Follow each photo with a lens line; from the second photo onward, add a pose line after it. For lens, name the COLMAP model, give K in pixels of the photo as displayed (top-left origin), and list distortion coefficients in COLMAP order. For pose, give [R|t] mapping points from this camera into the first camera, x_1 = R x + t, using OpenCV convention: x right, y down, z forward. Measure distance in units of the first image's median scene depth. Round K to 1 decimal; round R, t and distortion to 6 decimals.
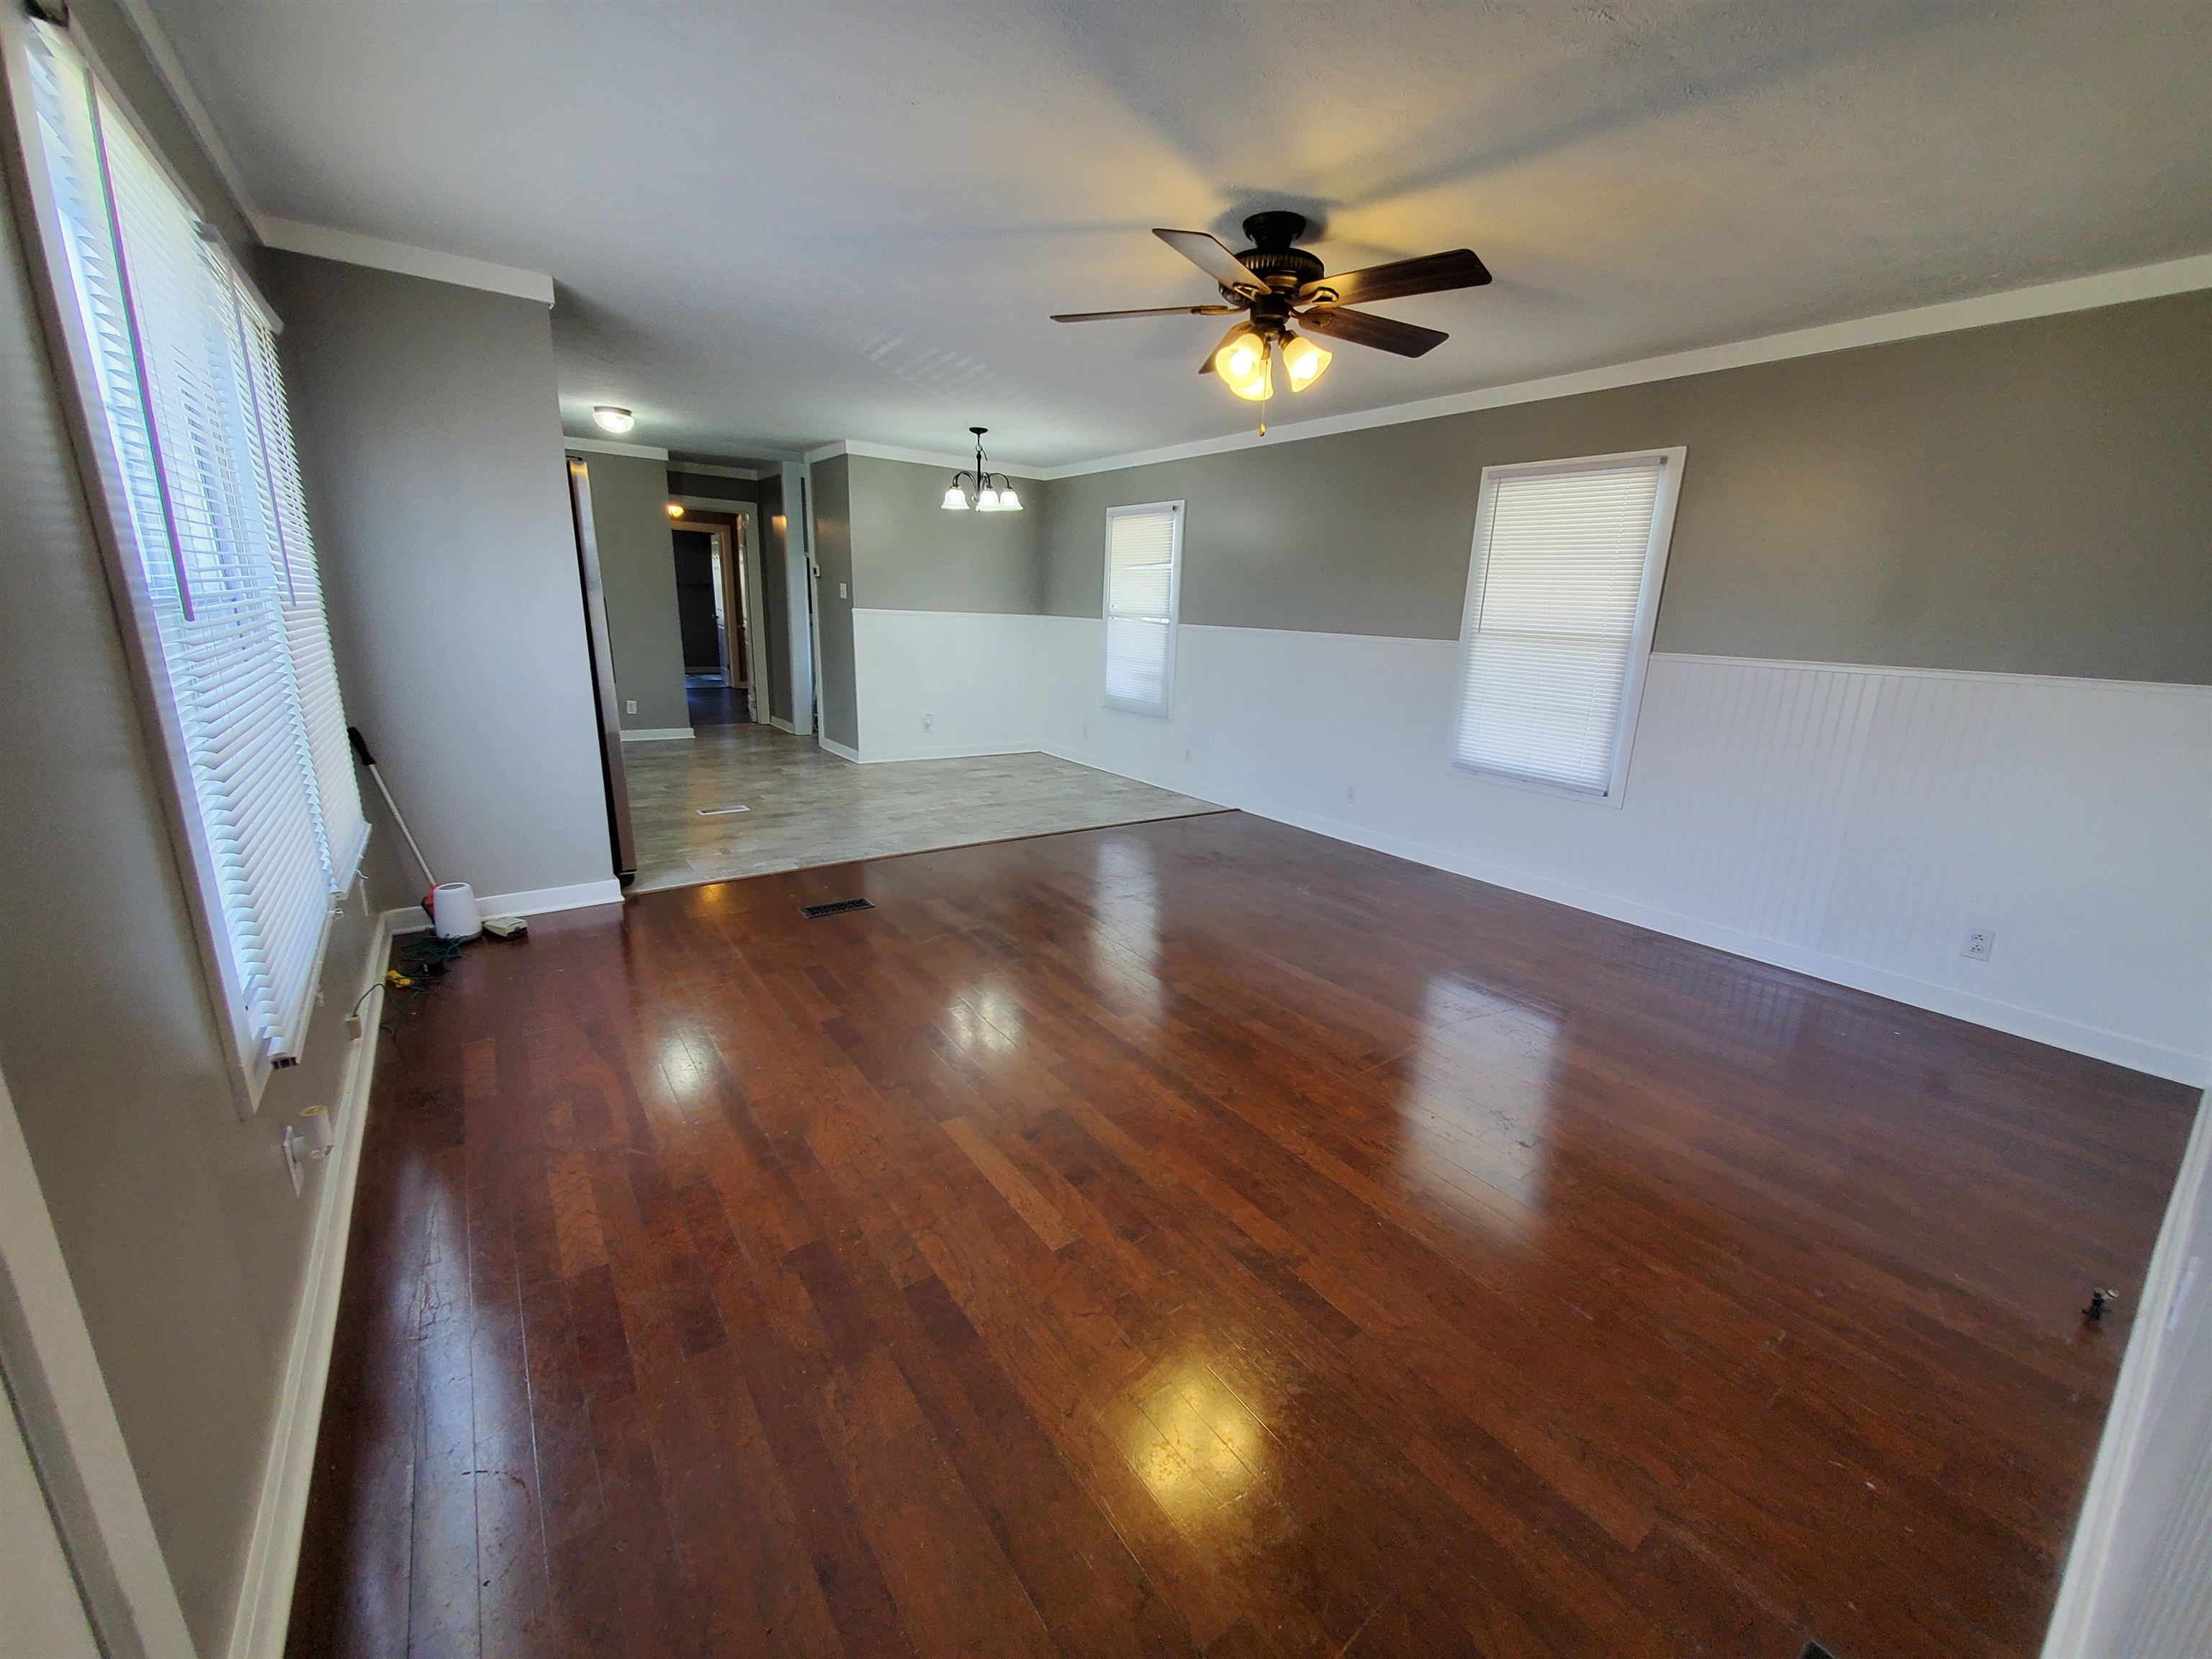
lens RADIAL K [[874.5, 0, 1110.3], [0, 874.5, 831.7], [0, 0, 1]] dist [0.003362, -0.001979]
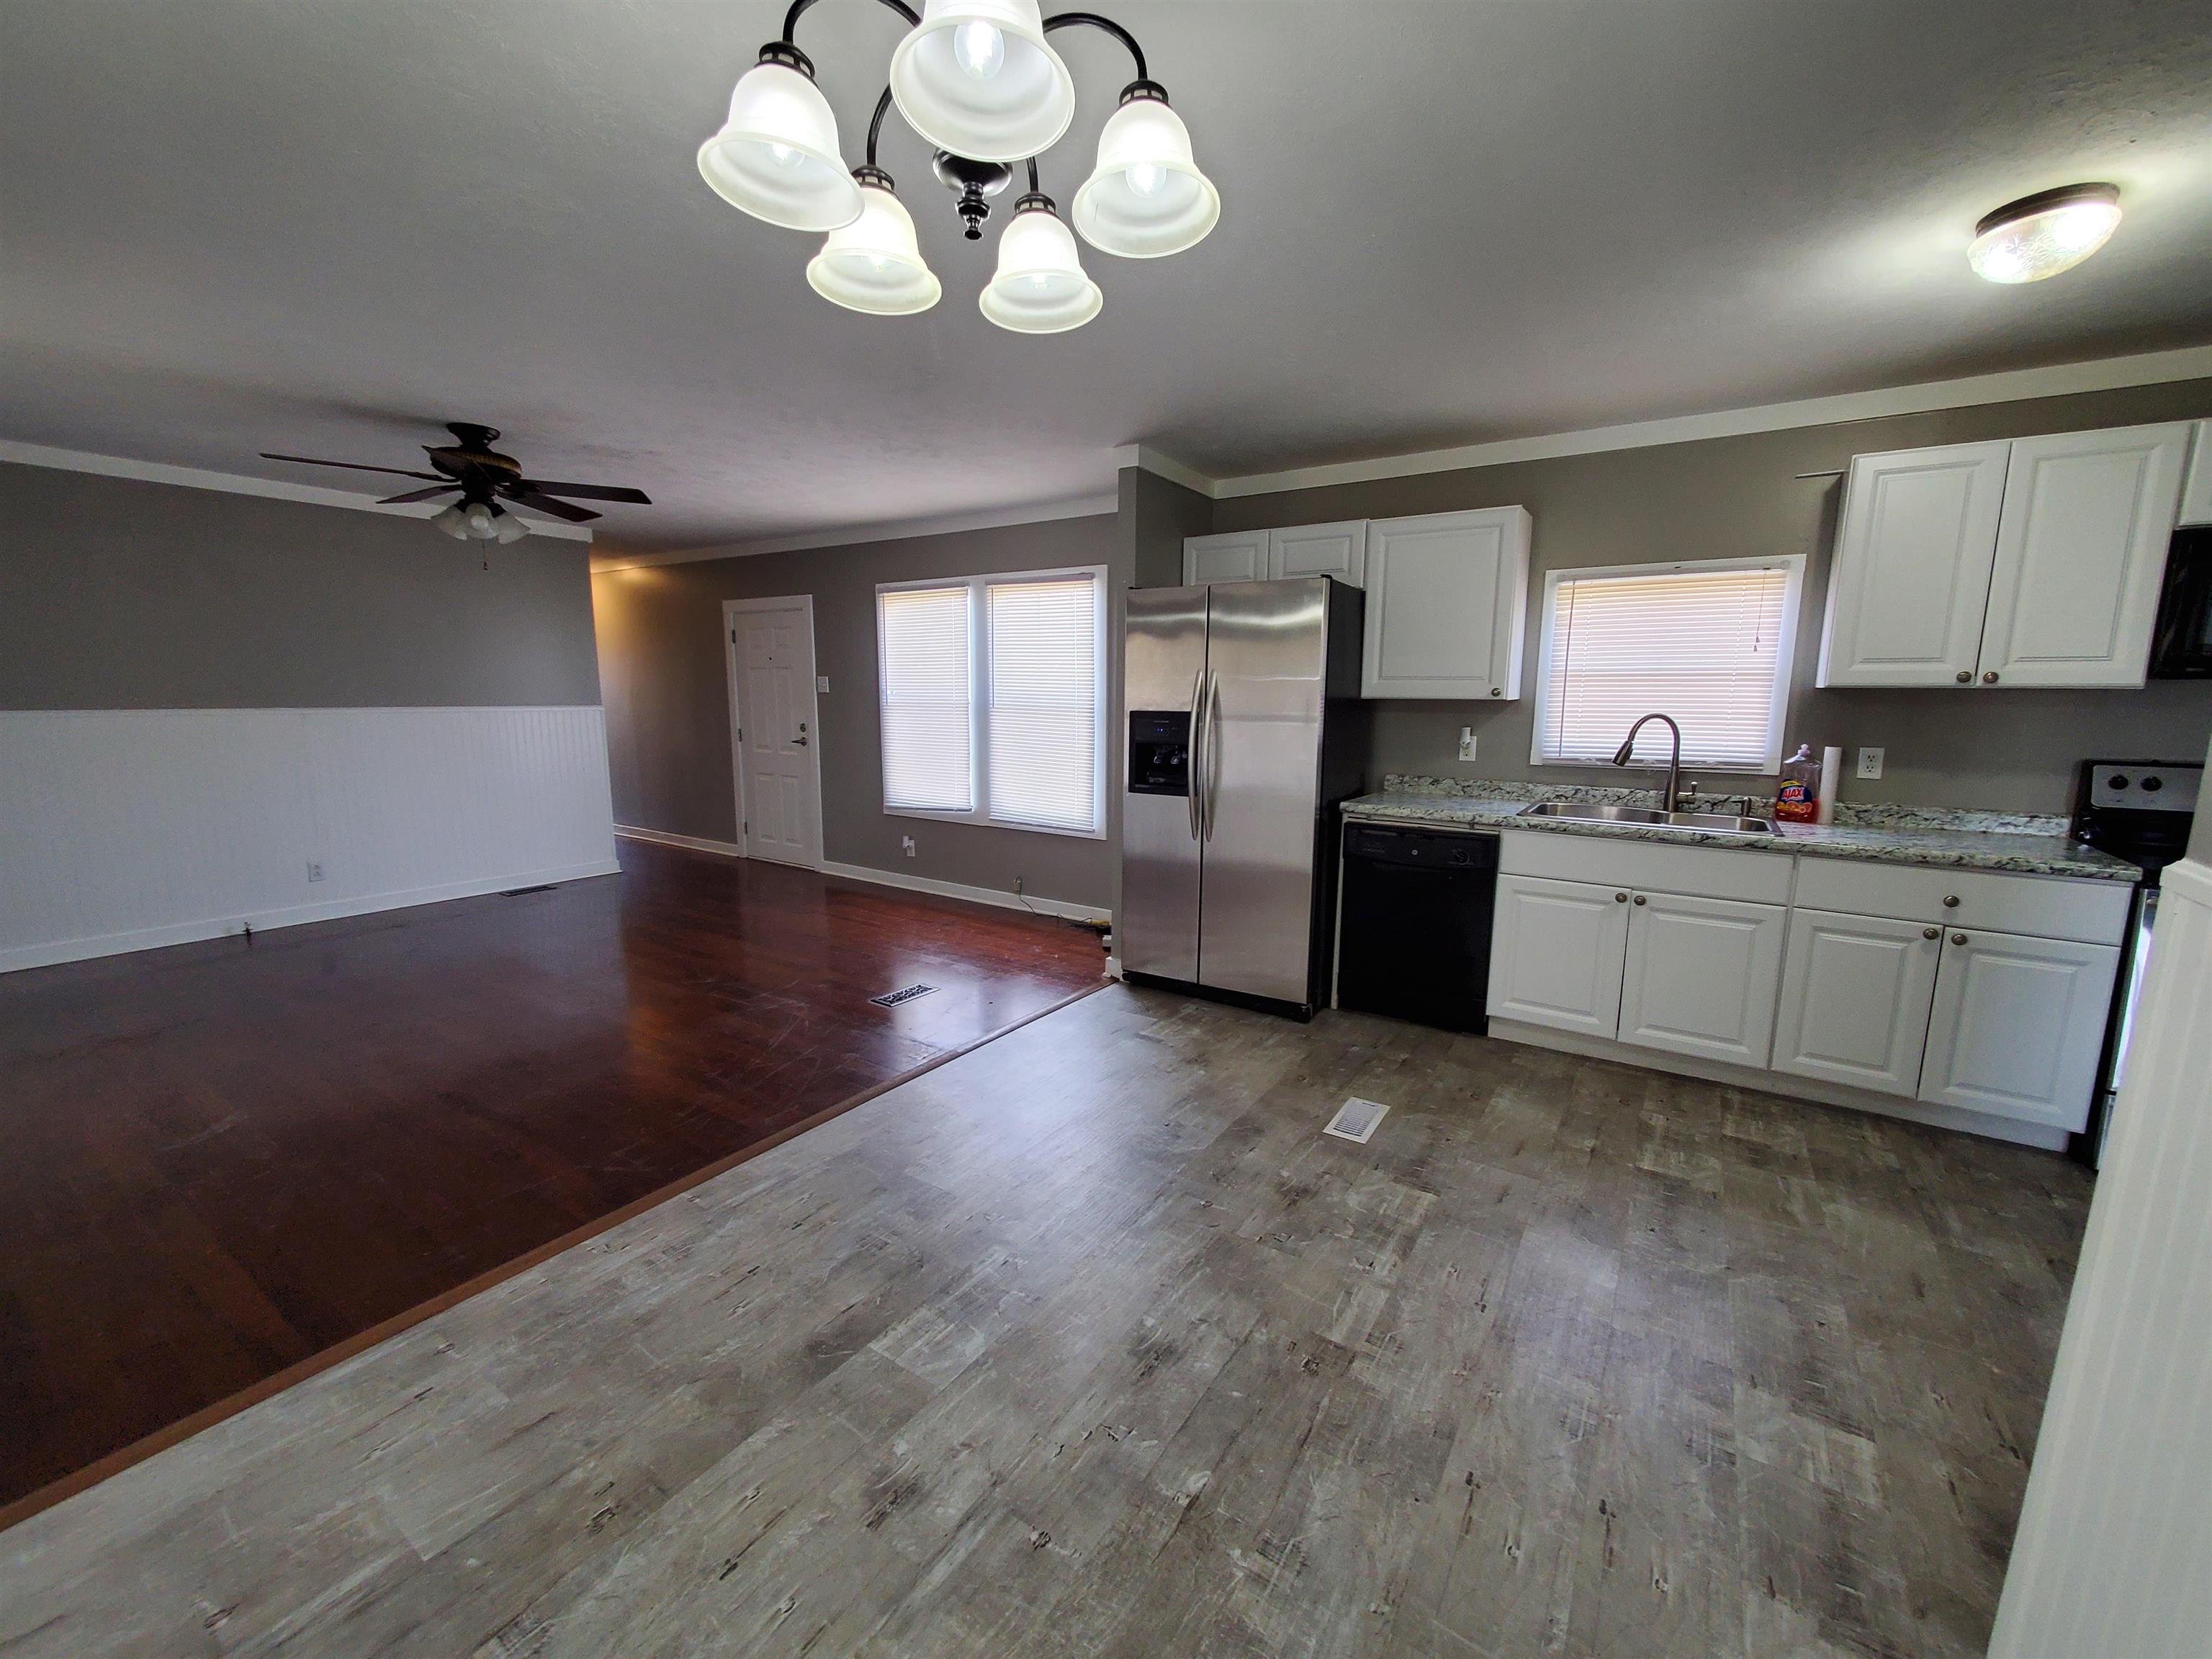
lens RADIAL K [[874.5, 0, 1129.5], [0, 874.5, 830.8], [0, 0, 1]] dist [0.003362, -0.001979]
pose [[-0.928643, 0.013252, -0.370738, -0.110271], [-0.136339, 0.917233, 0.374294, -0.322527], [0.345013, 0.398131, -0.849975, 1.187059]]
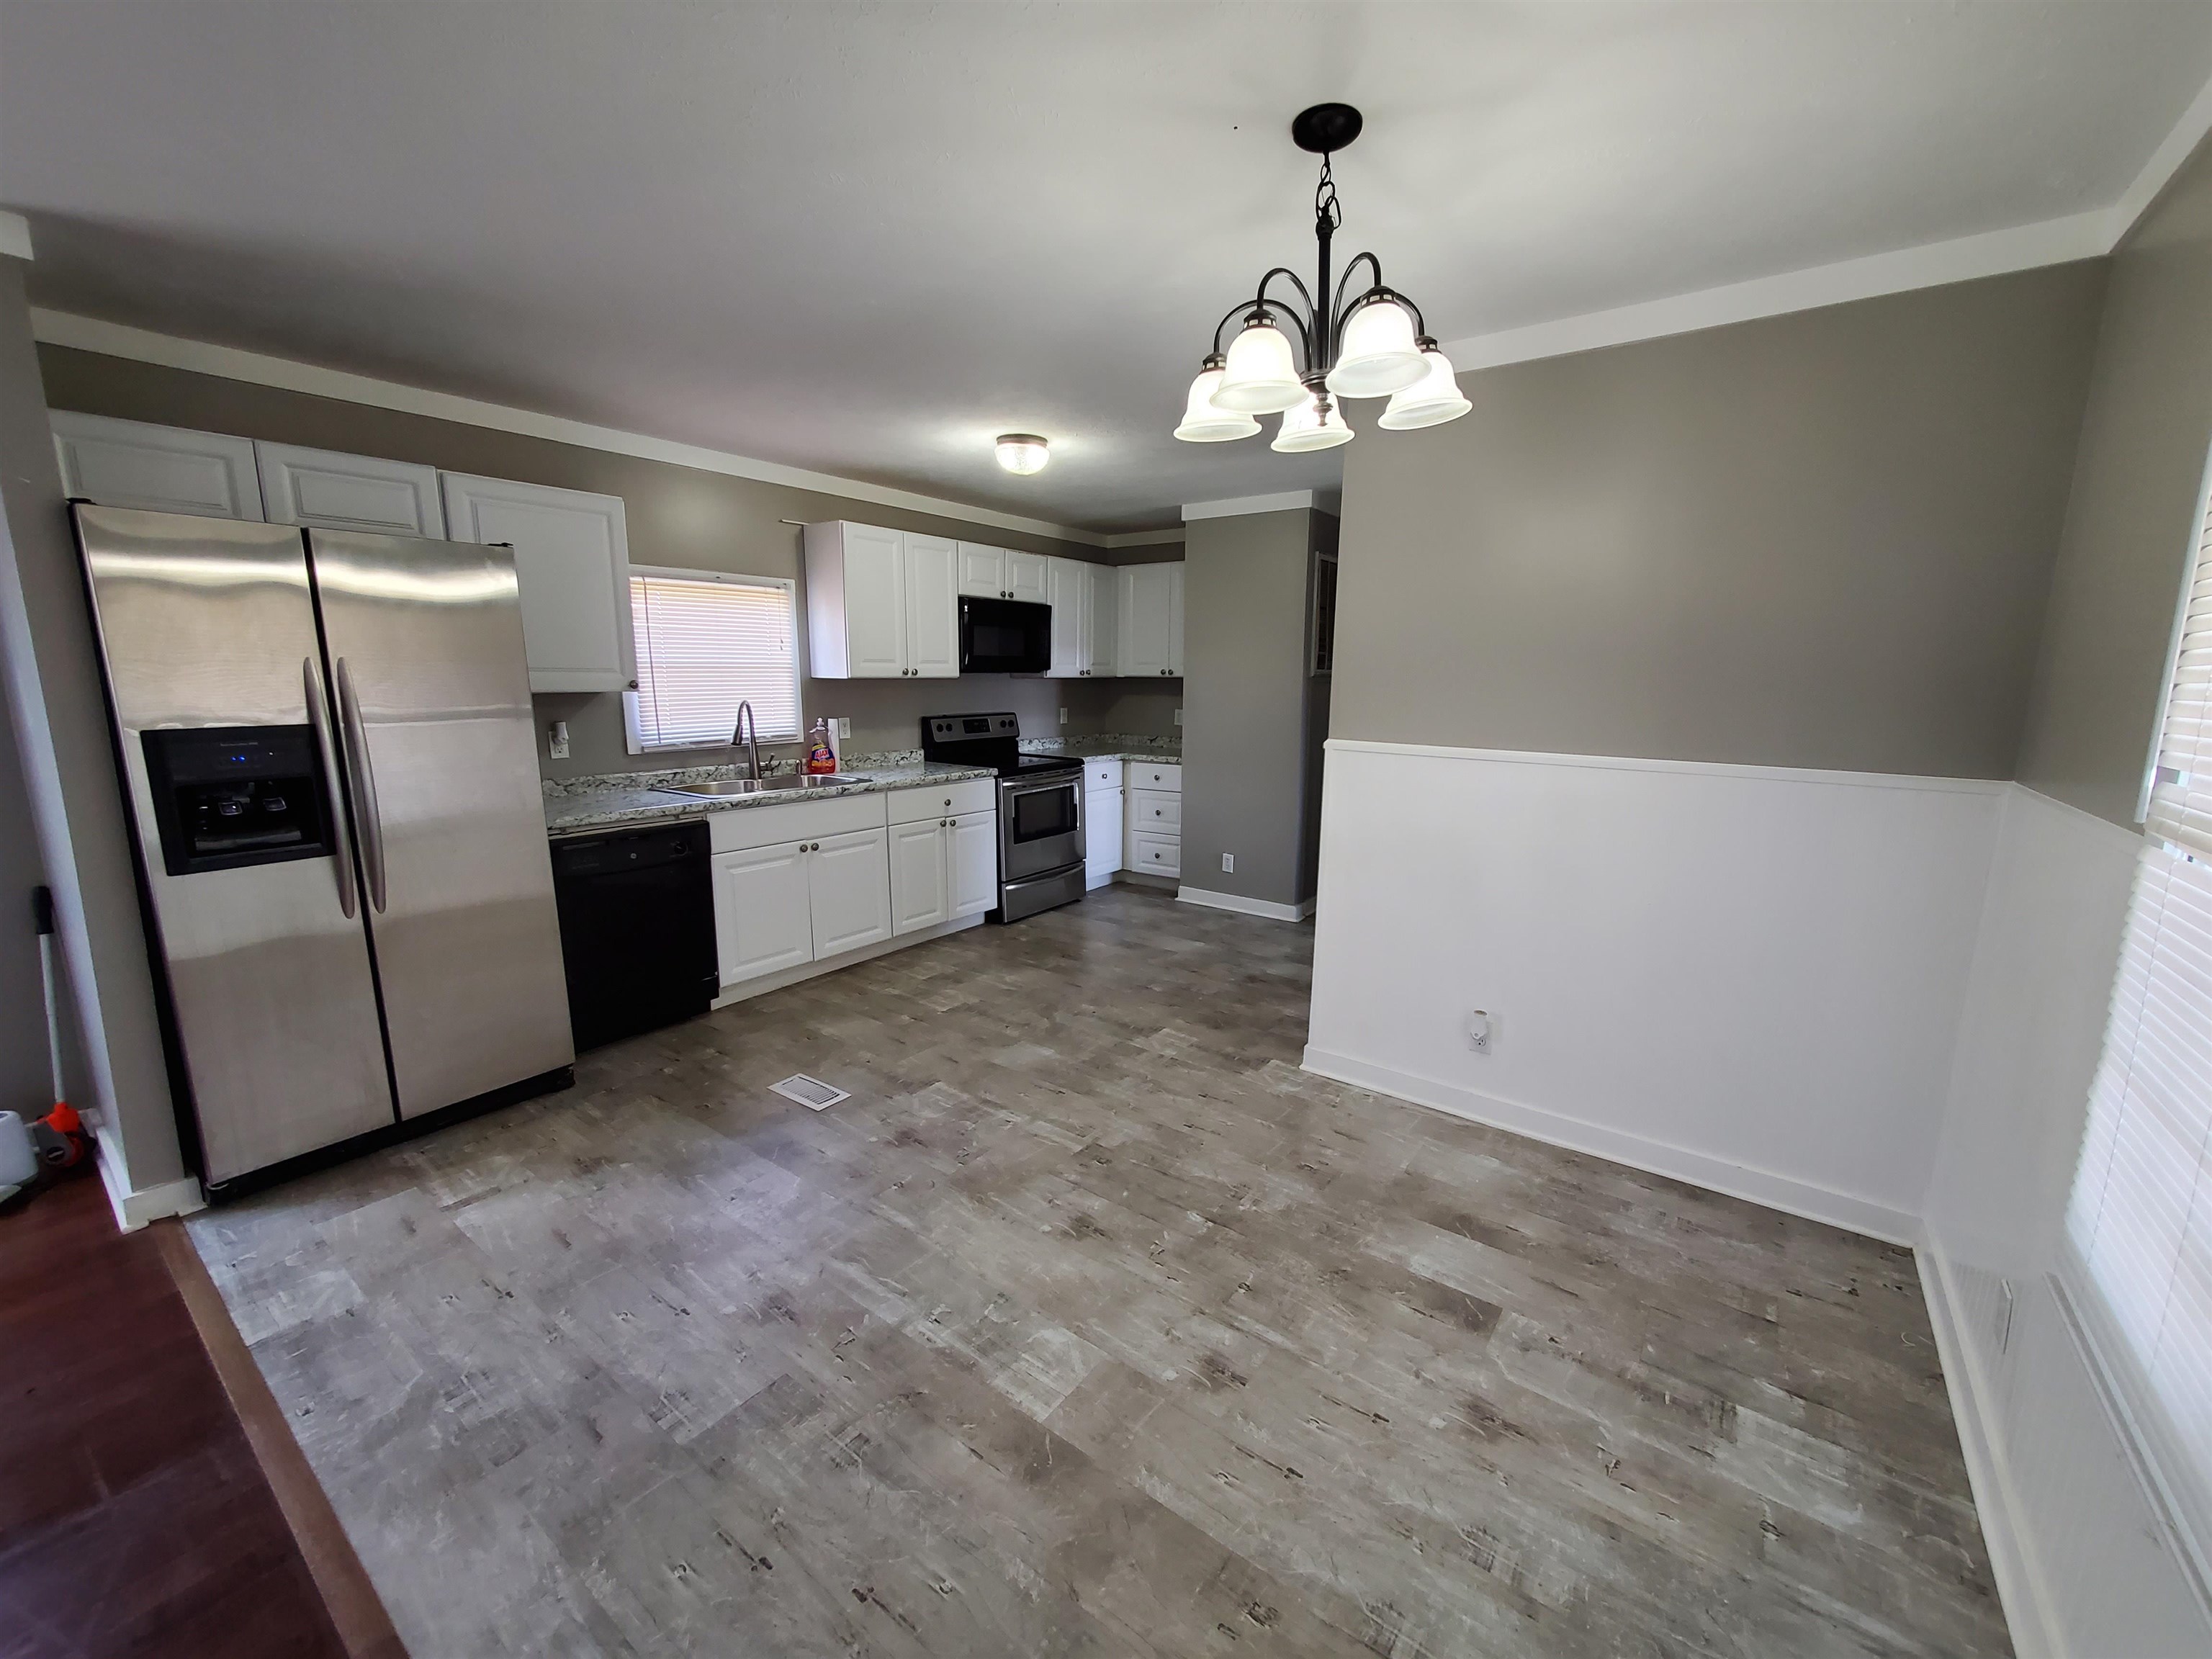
lens RADIAL K [[874.5, 0, 1125.9], [0, 874.5, 830.5], [0, 0, 1]] dist [0.003362, -0.001979]
pose [[0.319289, 0.131182, -0.938534, 0.110494], [-0.236631, 0.970037, 0.055084, -0.236645], [0.917638, 0.204498, 0.340764, 0.858089]]
